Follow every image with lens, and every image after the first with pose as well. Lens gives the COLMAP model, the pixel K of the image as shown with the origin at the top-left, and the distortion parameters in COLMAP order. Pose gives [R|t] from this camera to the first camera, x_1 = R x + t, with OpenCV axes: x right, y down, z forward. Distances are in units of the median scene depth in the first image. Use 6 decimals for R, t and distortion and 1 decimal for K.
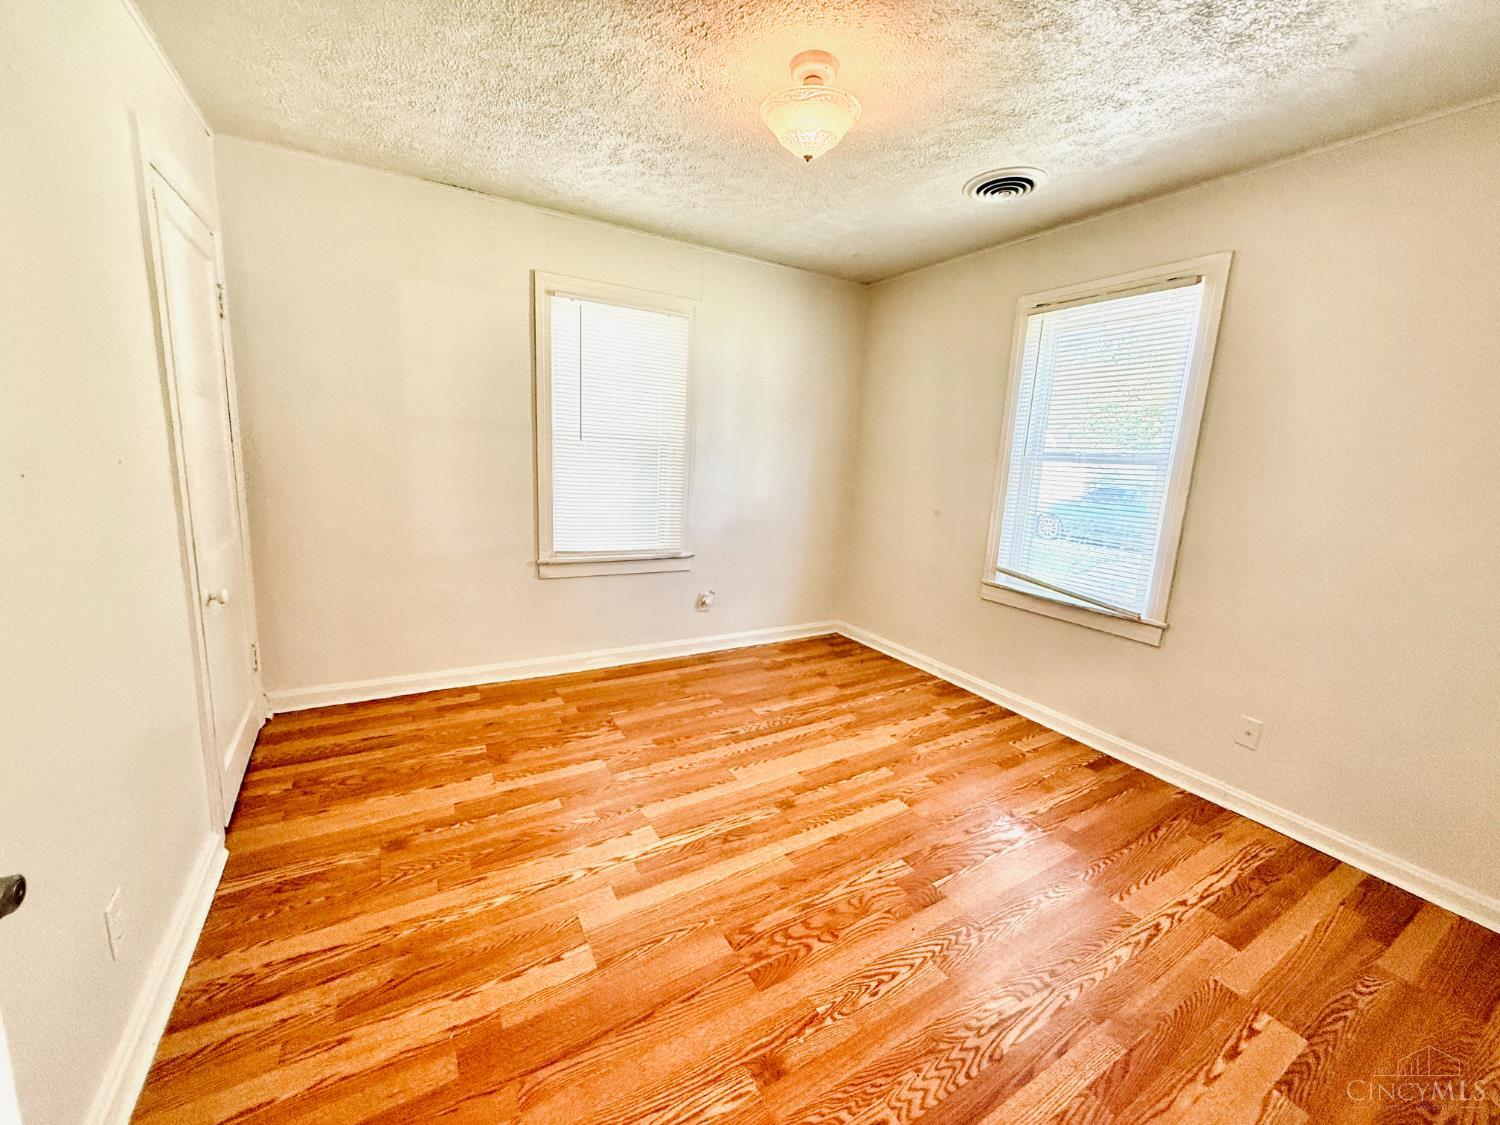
lens RADIAL K [[597.9, 0, 748.3], [0, 597.9, 562.1], [0, 0, 1]] dist [0.000746, 0.000350]
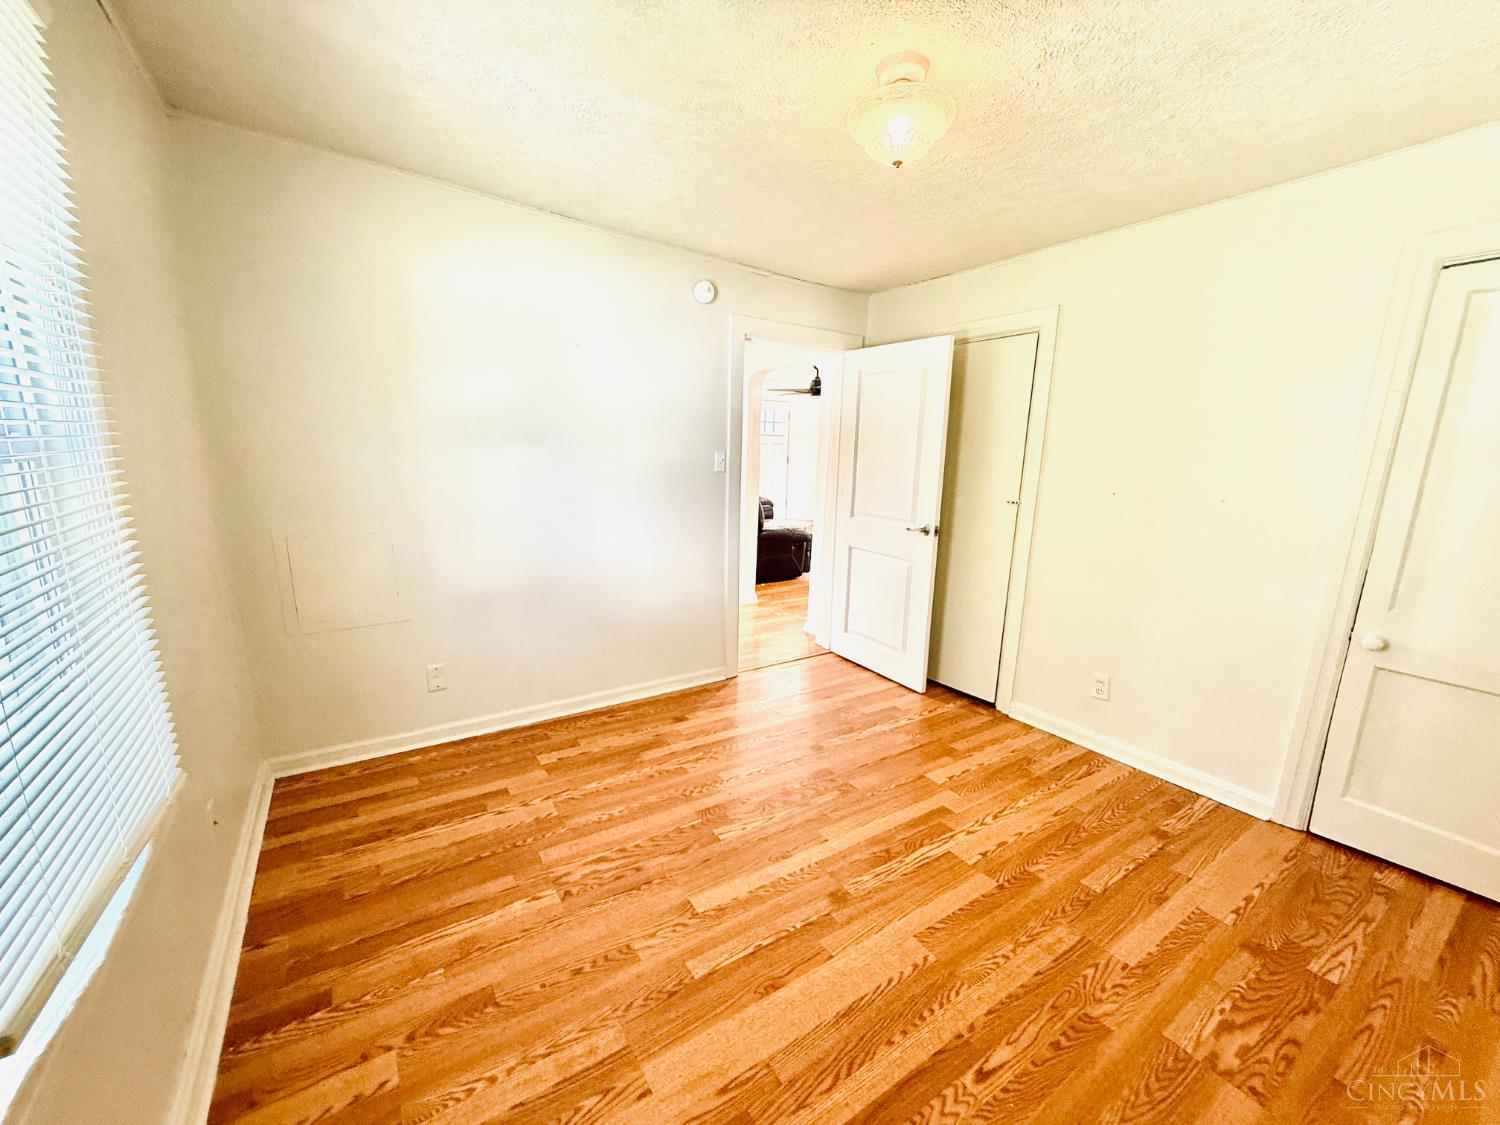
lens RADIAL K [[597.9, 0, 748.3], [0, 597.9, 562.1], [0, 0, 1]] dist [0.000746, 0.000350]
pose [[-0.995576, -0.059914, -0.072383, 0.272682], [-0.082430, 0.926674, 0.366716, -0.316889], [0.045104, 0.371060, -0.927513, 1.570160]]
